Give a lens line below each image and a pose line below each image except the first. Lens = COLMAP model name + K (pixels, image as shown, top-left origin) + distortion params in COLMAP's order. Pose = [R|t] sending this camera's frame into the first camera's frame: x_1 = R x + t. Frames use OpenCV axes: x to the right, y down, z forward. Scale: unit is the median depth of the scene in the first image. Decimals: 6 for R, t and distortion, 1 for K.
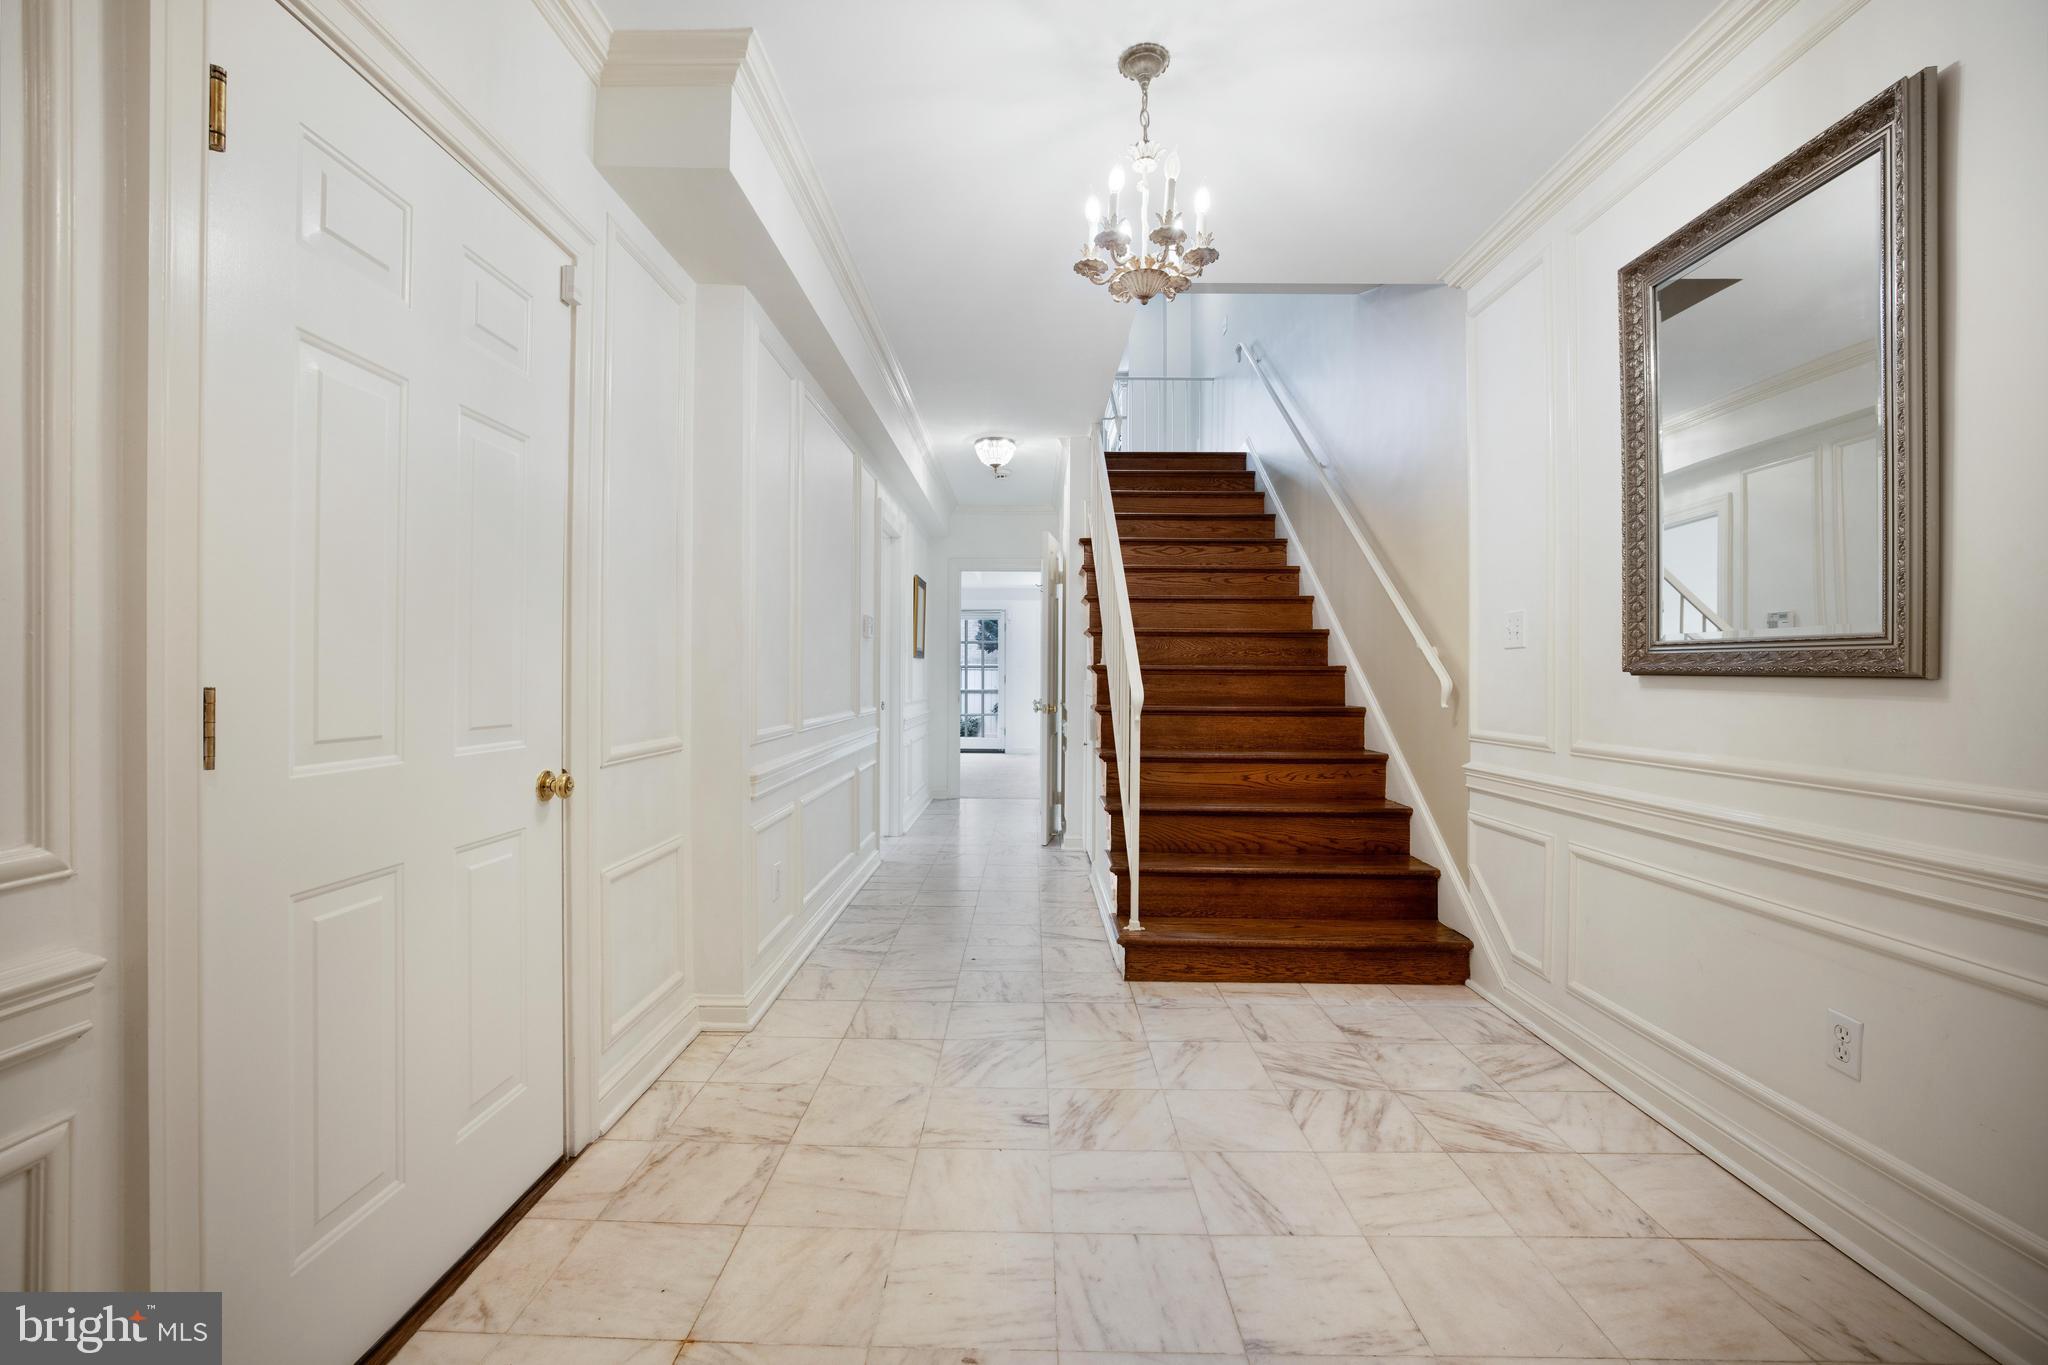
lens RADIAL K [[890.2, 0, 1015.6], [0, 890.2, 680.1], [0, 0, 1]] dist [-0.036682, 0.012626]
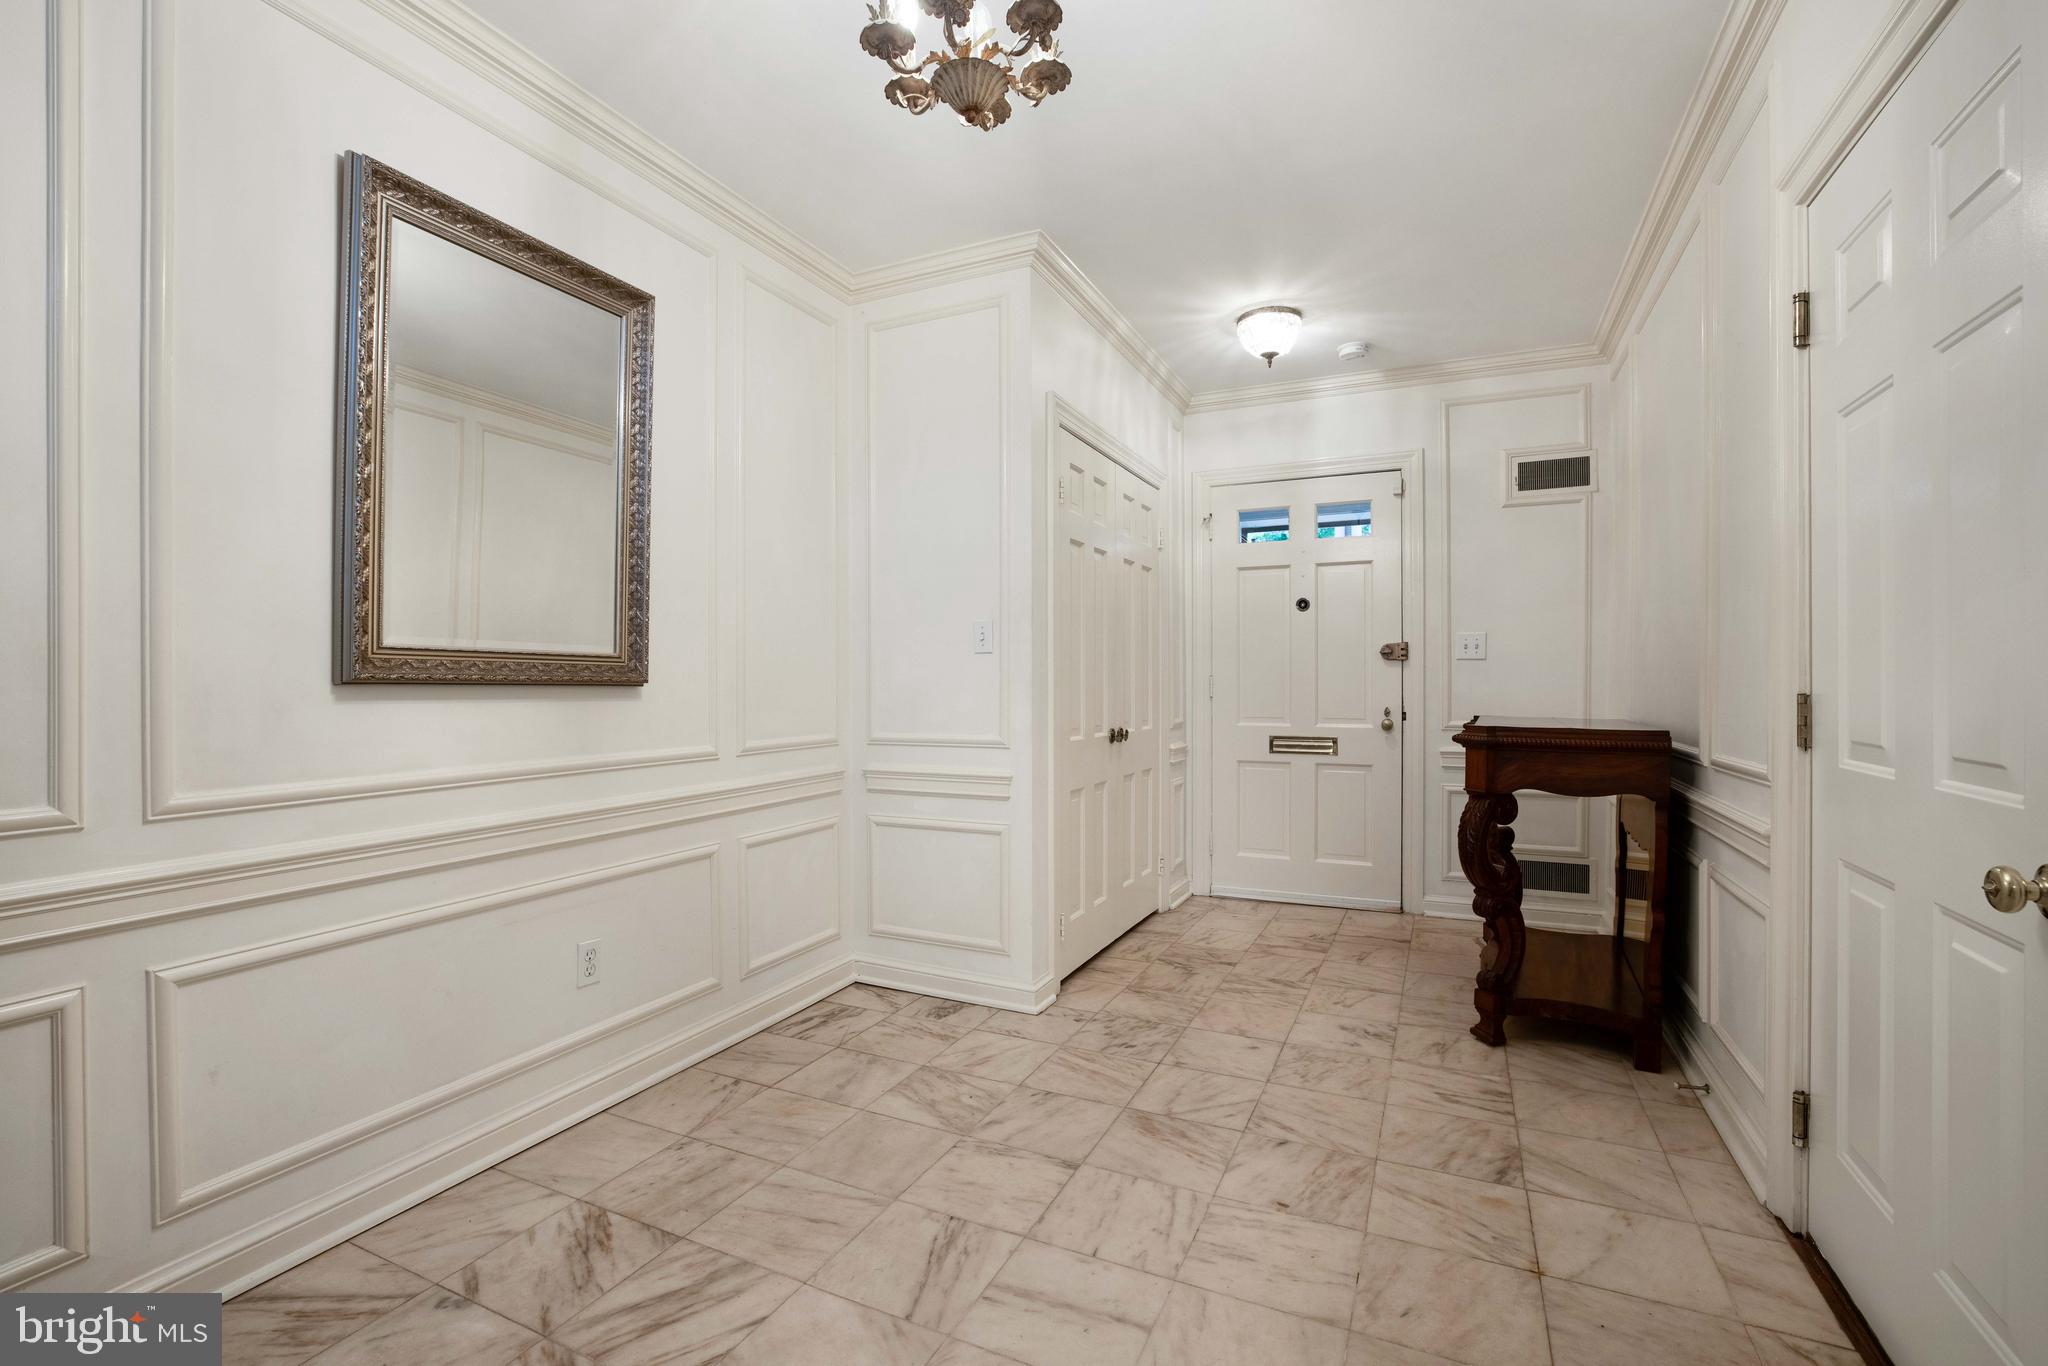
lens RADIAL K [[890.2, 0, 1014.0], [0, 890.2, 681.0], [0, 0, 1]] dist [-0.036682, 0.012626]
pose [[-0.905761, -0.001038, 0.423787, -0.118381], [0.001262, 0.999986, 0.005147, -0.009600], [-0.423786, 0.005196, -0.905747, 1.146233]]
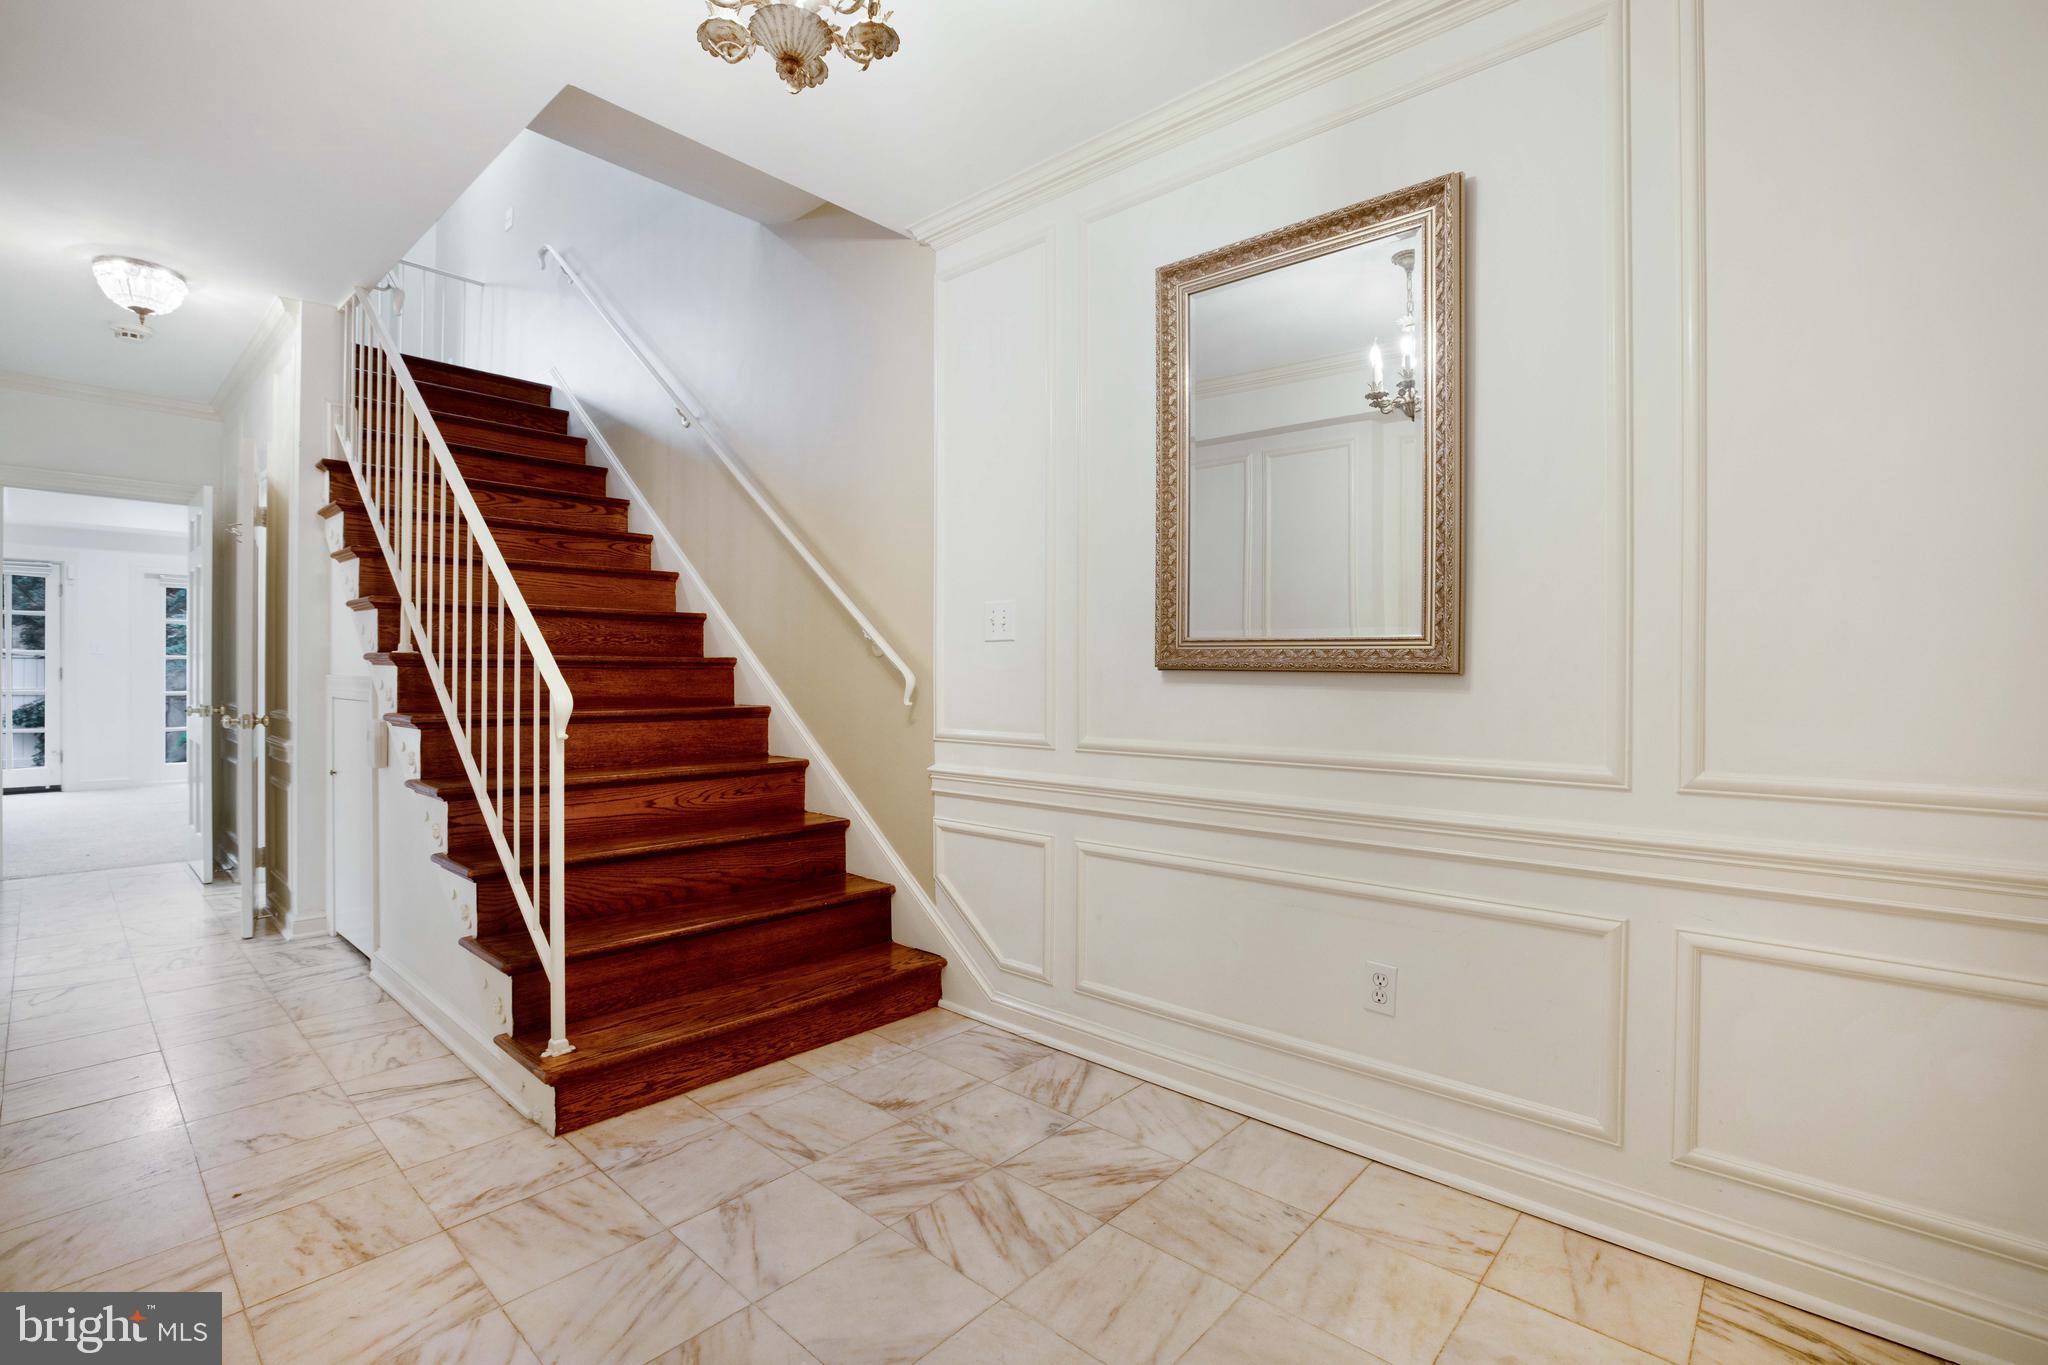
lens RADIAL K [[919.9, 0, 1020.0], [0, 919.9, 677.9], [0, 0, 1]] dist [-0.034640, 0.006477]
pose [[0.656907, -0.004003, 0.753961, -0.165986], [0.000454, 0.999988, 0.004914, -0.001628], [-0.753971, -0.002886, 0.656901, 0.333456]]
